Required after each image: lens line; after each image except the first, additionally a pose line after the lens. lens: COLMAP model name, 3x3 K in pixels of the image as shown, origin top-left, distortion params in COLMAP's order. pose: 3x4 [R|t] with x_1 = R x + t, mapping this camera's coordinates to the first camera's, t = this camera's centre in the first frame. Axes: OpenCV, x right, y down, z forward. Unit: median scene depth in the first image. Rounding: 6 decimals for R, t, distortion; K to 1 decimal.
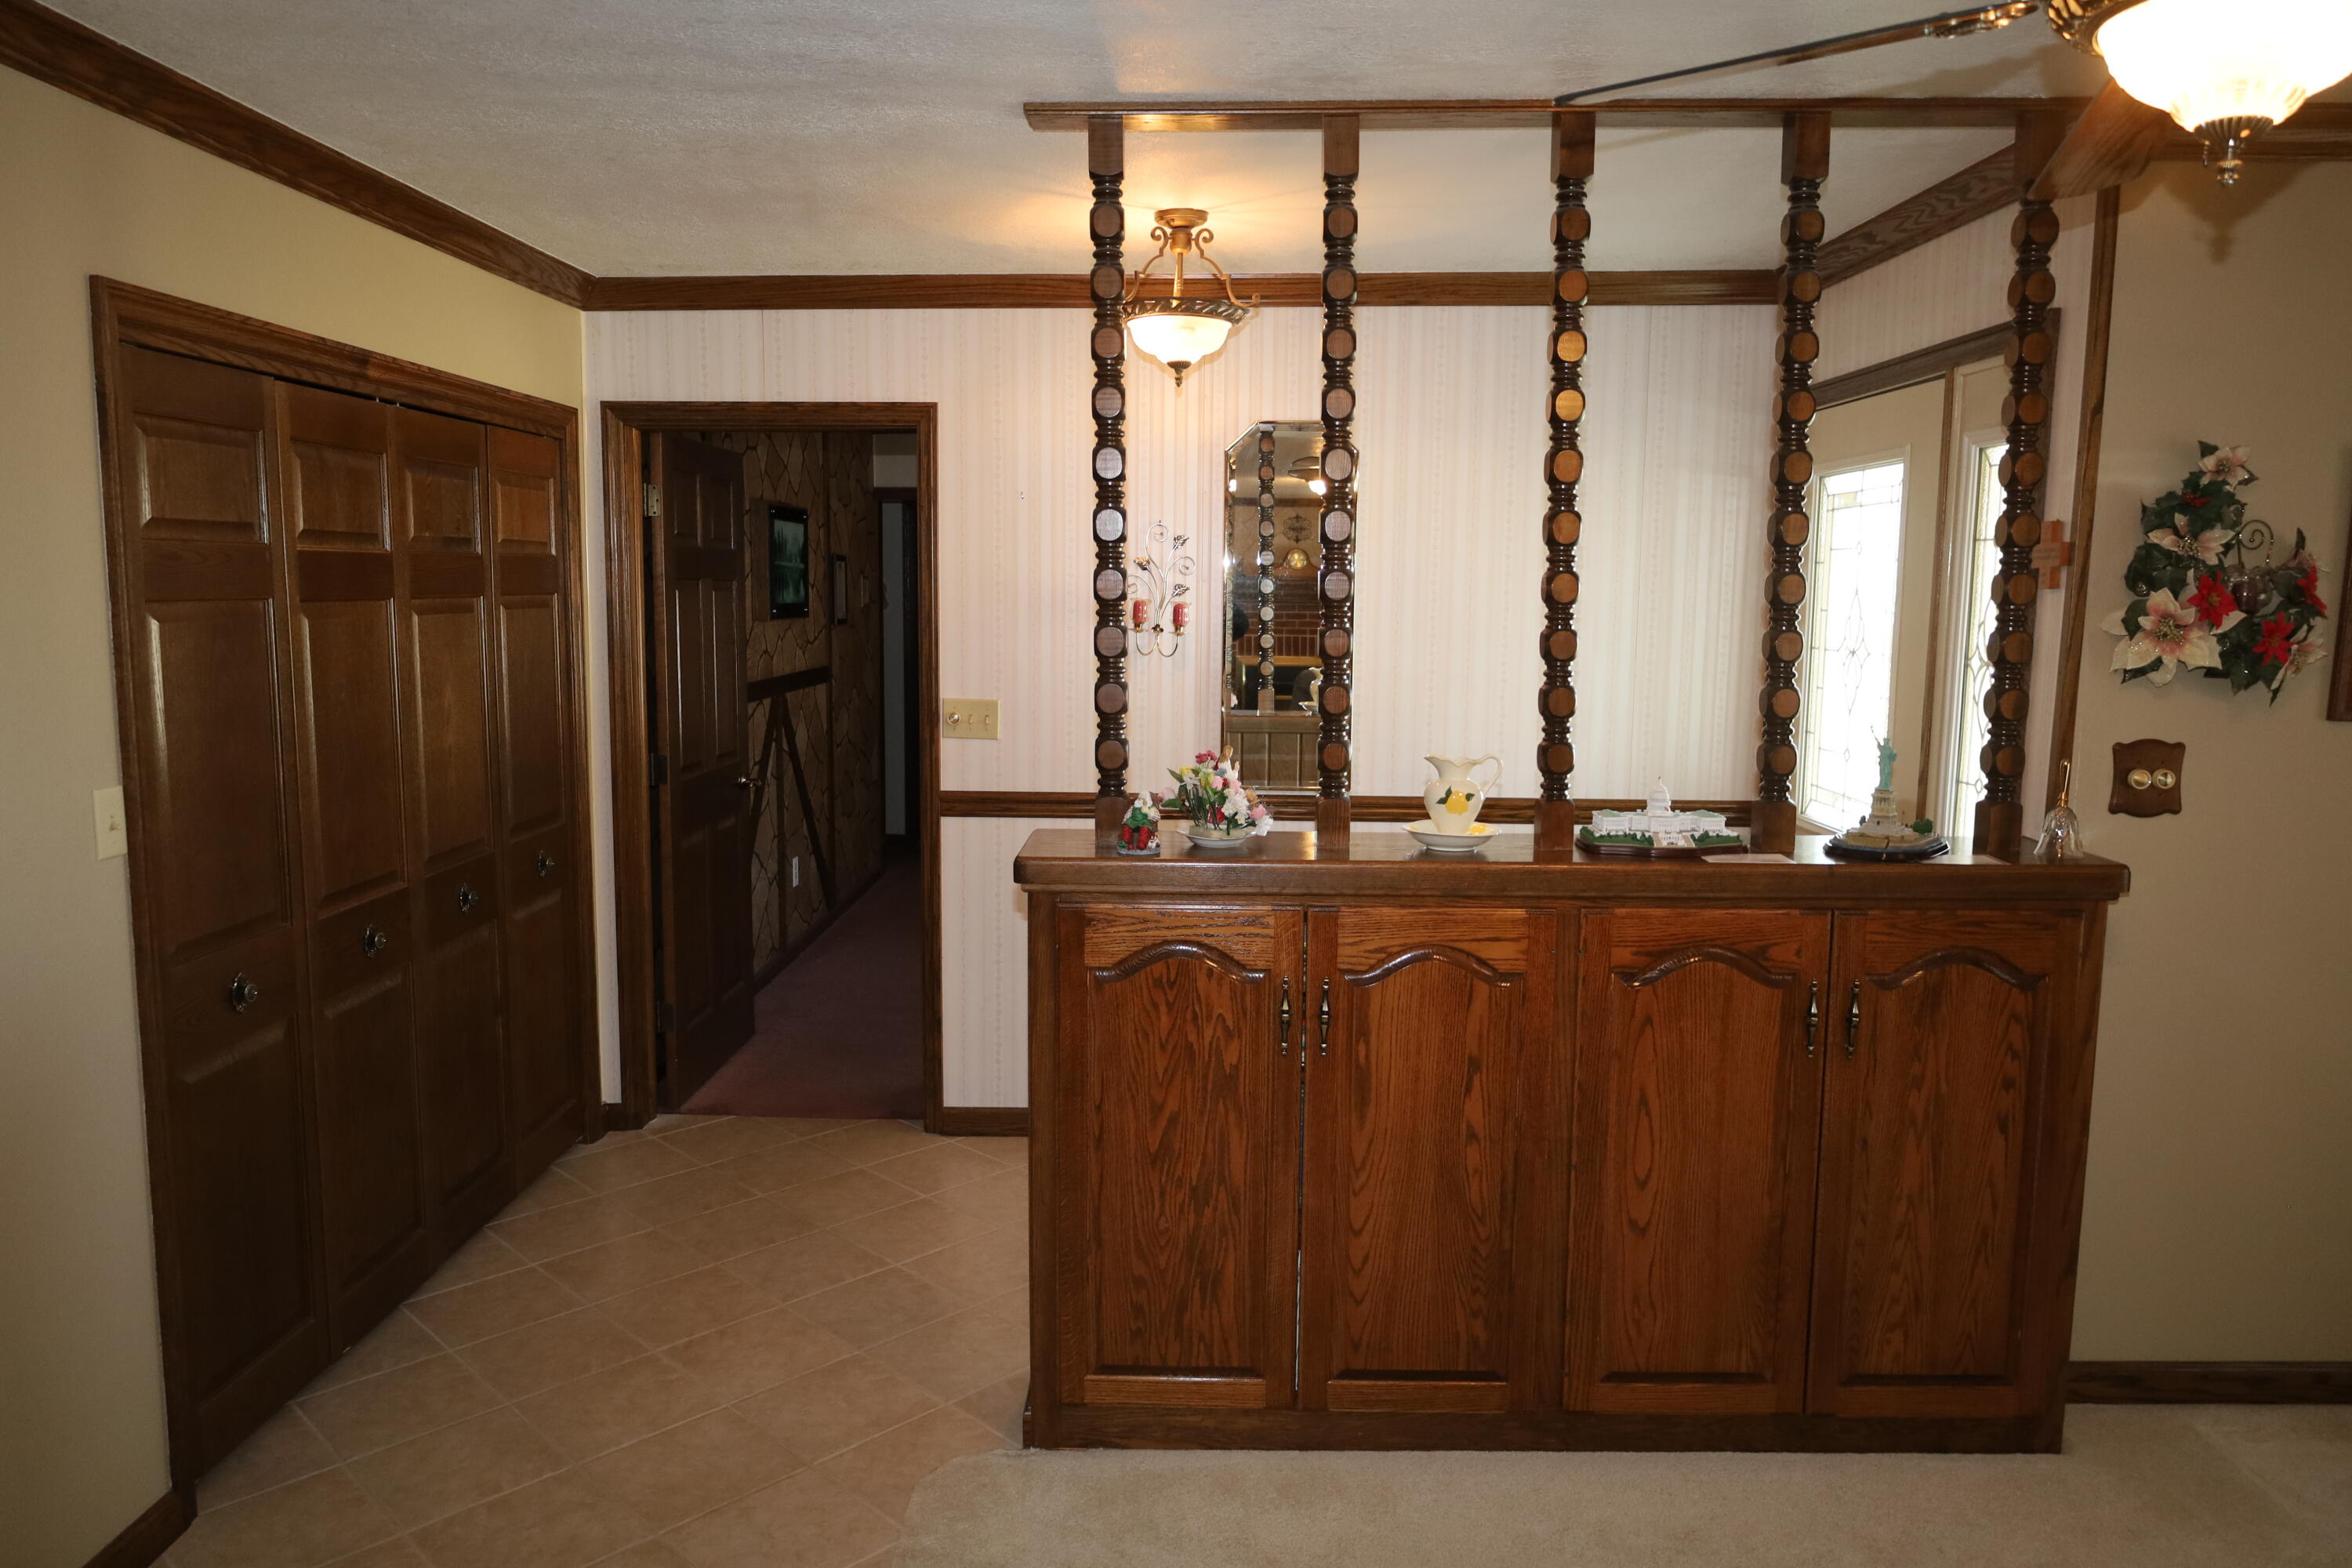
lens RADIAL K [[1594.6, 0, 1174.5], [0, 1594.6, 779.6], [0, 0, 1]] dist [-0.019554, 0.005963]
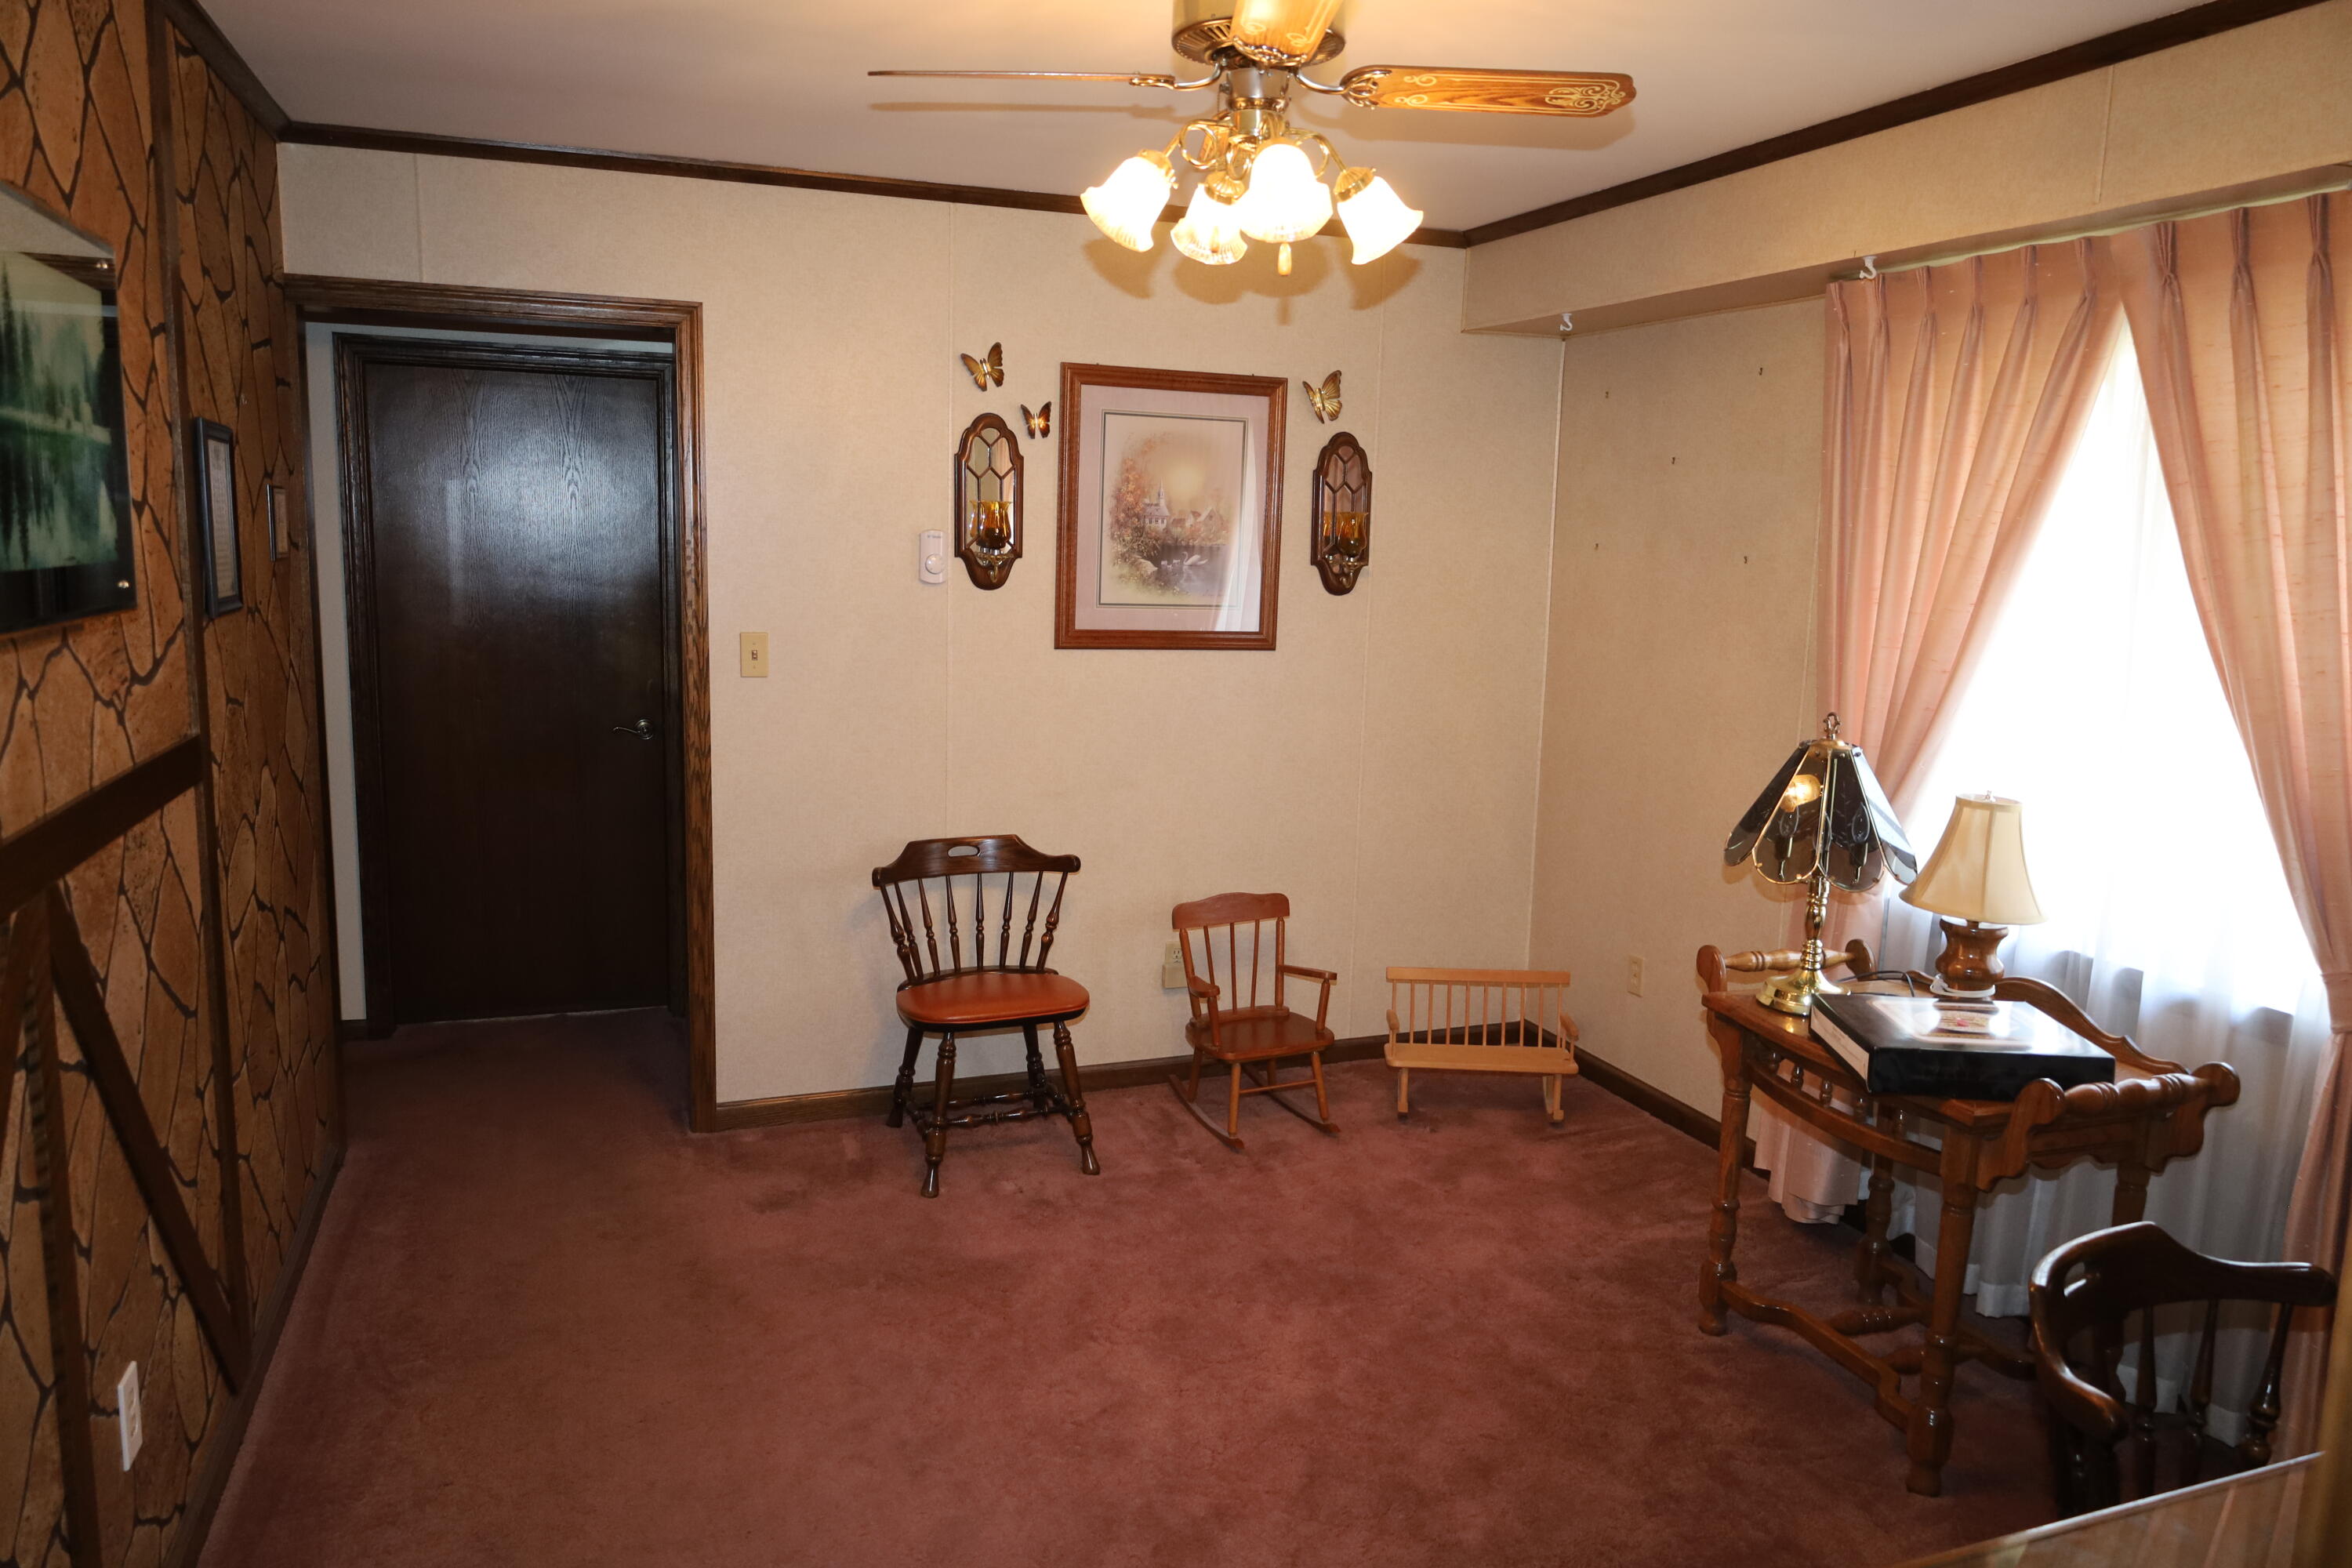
lens RADIAL K [[1594.6, 0, 1177.3], [0, 1594.6, 783.6], [0, 0, 1]] dist [-0.019554, 0.005963]
pose [[0.932884, -0.038296, 0.358135, -0.239336], [0.023309, 0.998666, 0.046075, -0.121953], [-0.359422, -0.034635, 0.932532, 1.006881]]
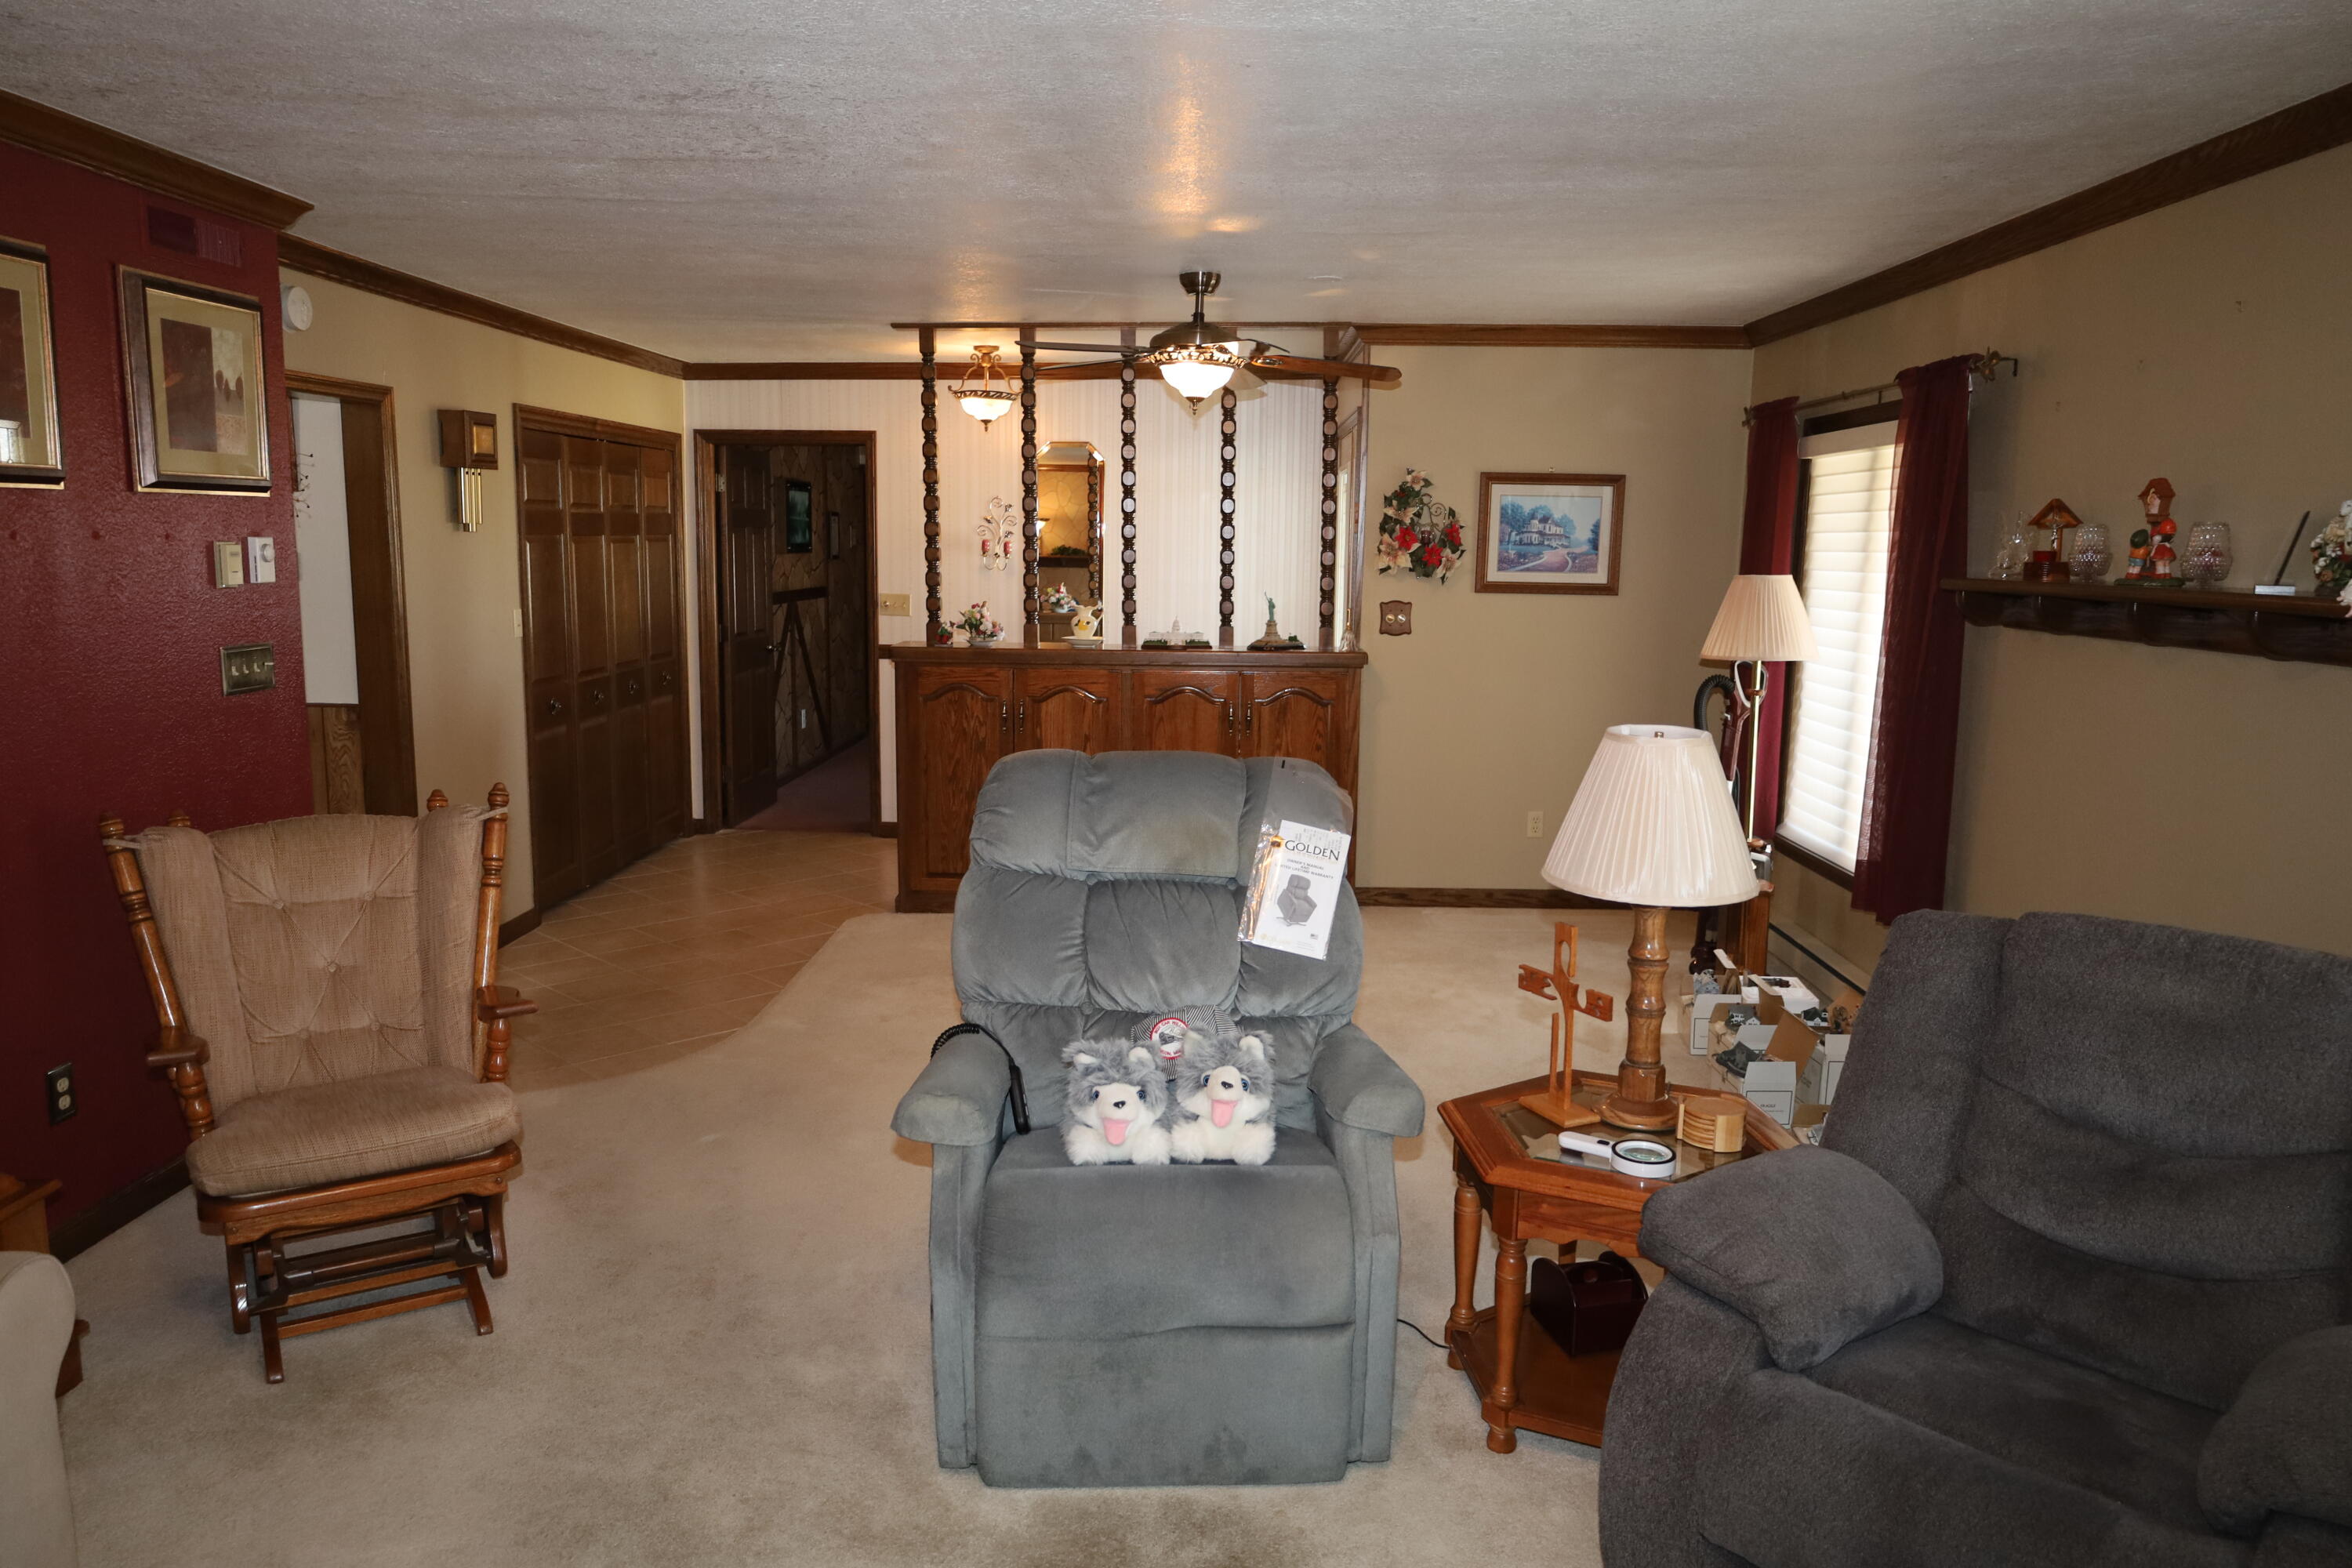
lens RADIAL K [[1594.6, 0, 1177.7], [0, 1594.6, 783.1], [0, 0, 1]] dist [-0.019554, 0.005963]
pose [[0.999914, 0.007104, -0.010988, 0.222499], [-0.006762, 0.999500, 0.030876, 0.110408], [0.011202, -0.030799, 0.999463, -0.846341]]
